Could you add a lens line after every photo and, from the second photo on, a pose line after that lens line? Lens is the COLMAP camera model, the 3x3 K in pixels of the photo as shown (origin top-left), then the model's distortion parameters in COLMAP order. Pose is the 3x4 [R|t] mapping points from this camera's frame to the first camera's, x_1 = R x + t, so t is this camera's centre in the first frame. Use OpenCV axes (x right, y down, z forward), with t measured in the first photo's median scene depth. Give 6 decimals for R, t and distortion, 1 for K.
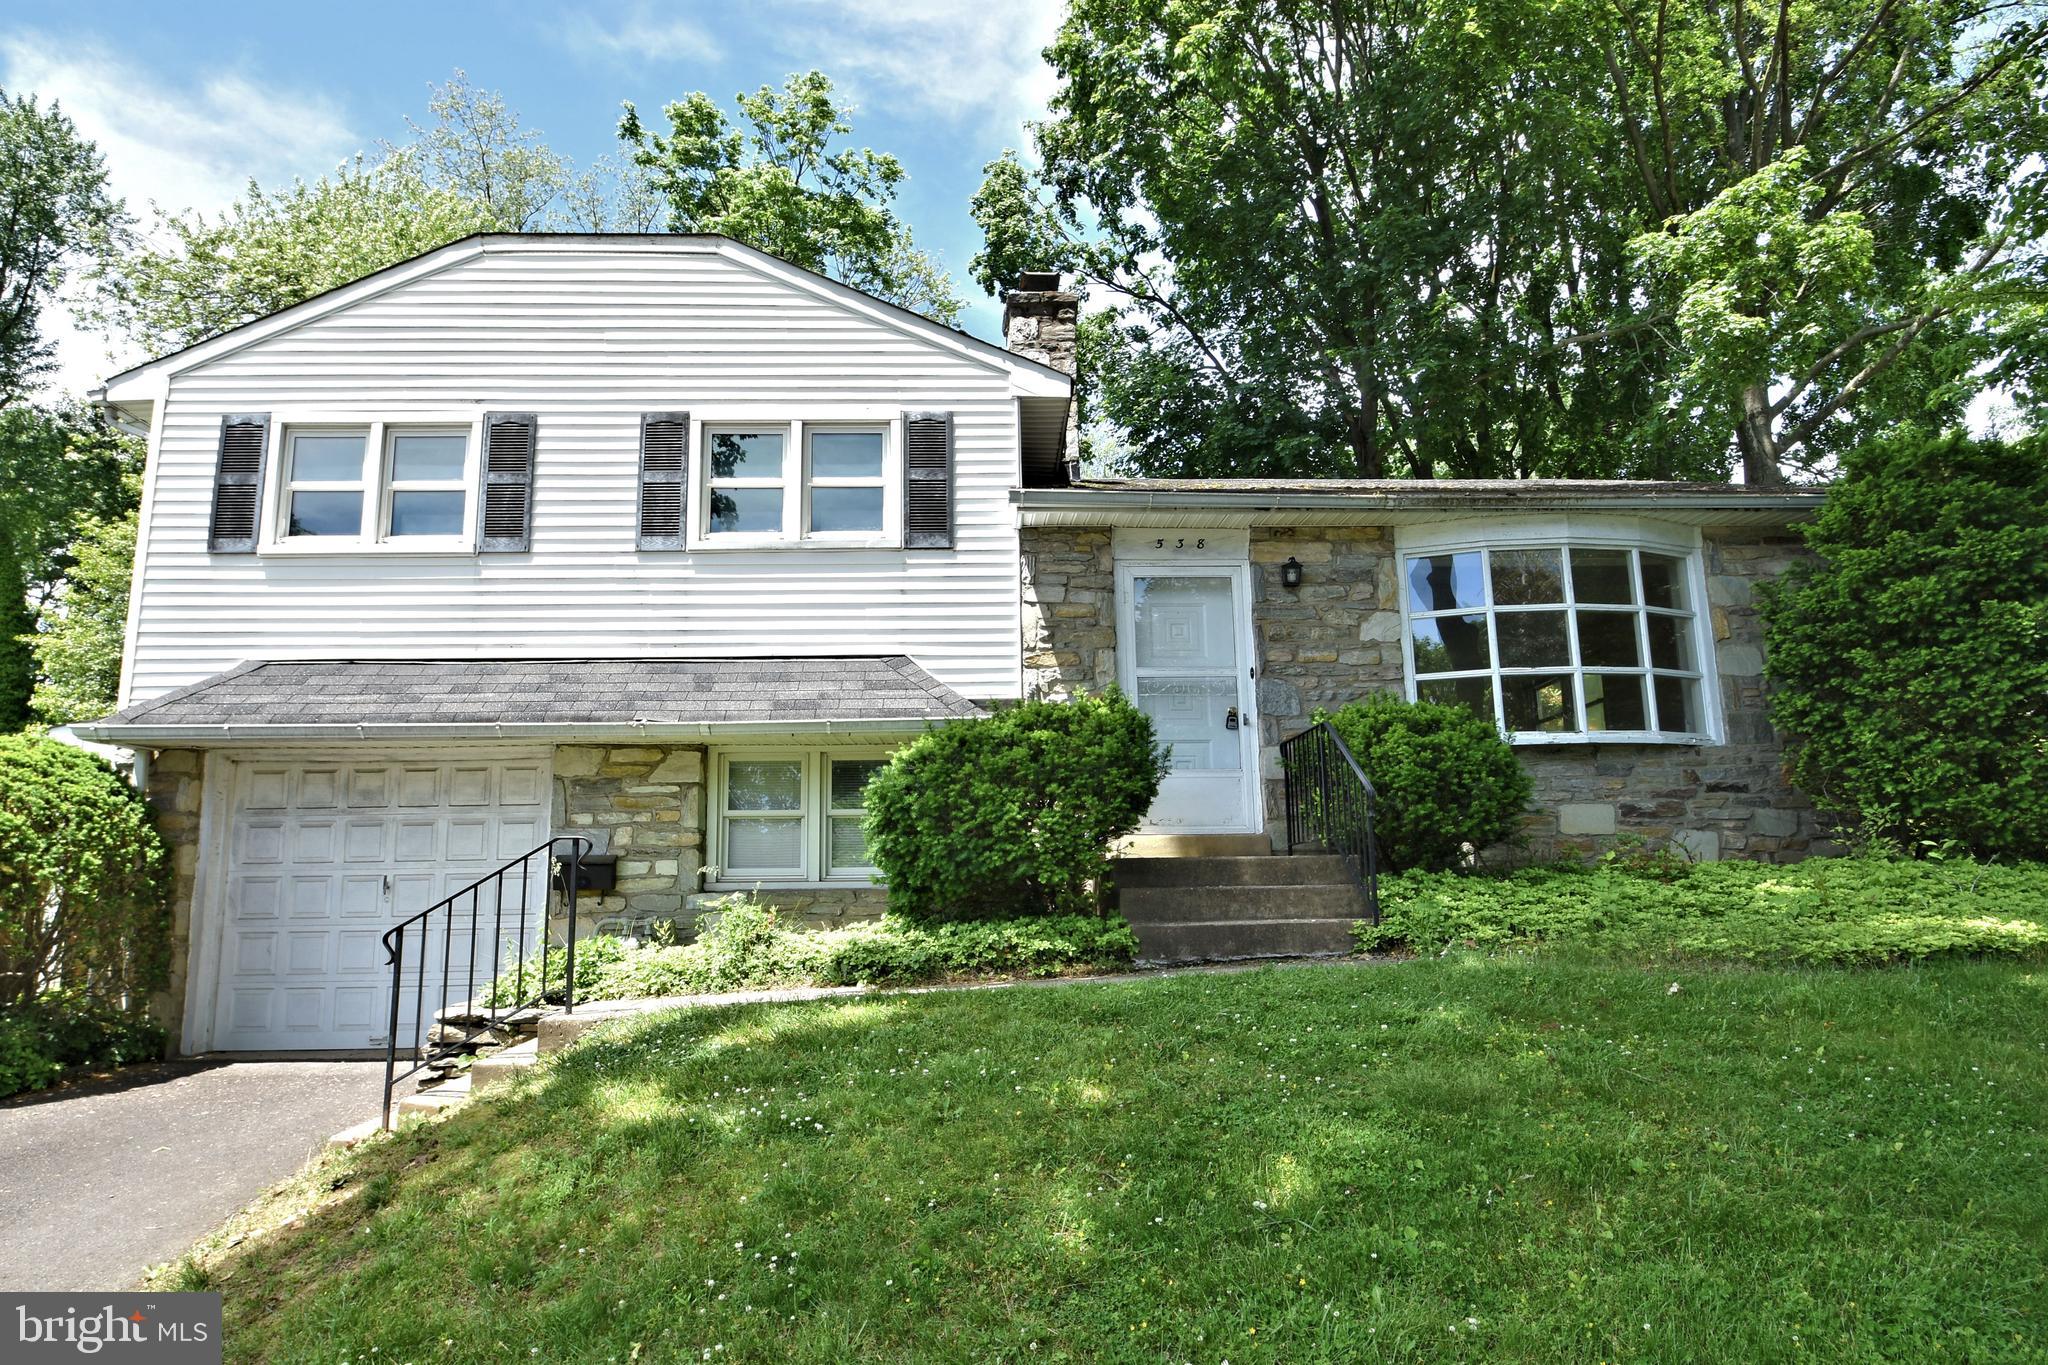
lens RADIAL K [[1113.0, 0, 1024.0], [0, 1113.0, 682.5], [0, 0, 1]] dist [-0.003895, -0.000370]
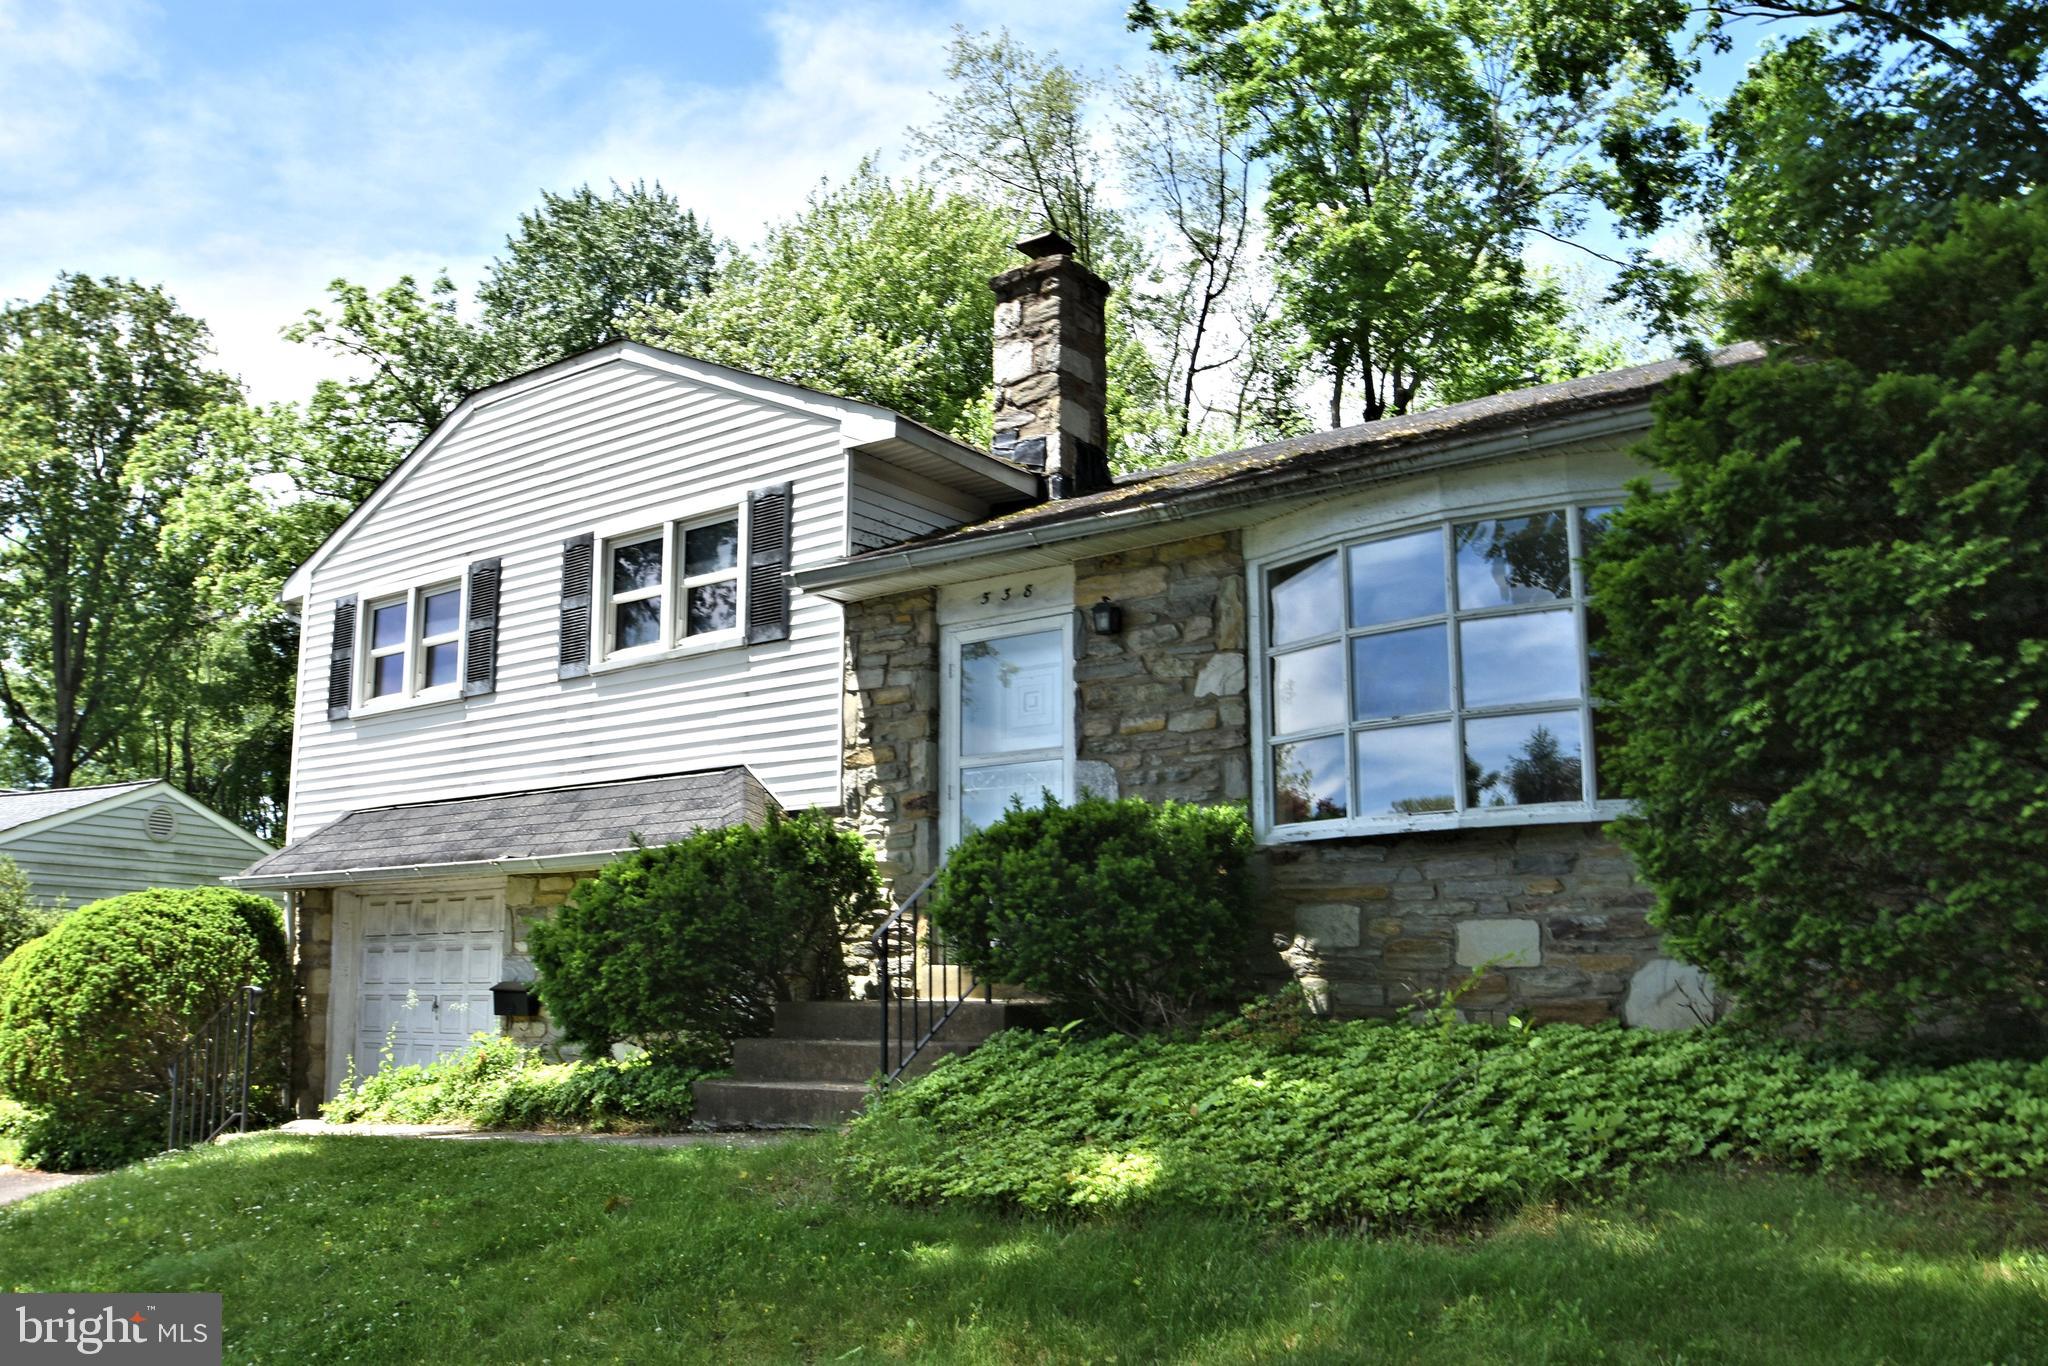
lens RADIAL K [[1608.1, 0, 1024.5], [0, 1608.1, 649.4], [0, 0, 1]] dist [-0.018784, -0.005349]
pose [[0.783992, -0.112882, -0.610422, 0.874306], [0.111672, 0.992932, -0.040191, -0.039528], [0.610644, -0.036658, 0.791056, 0.100593]]
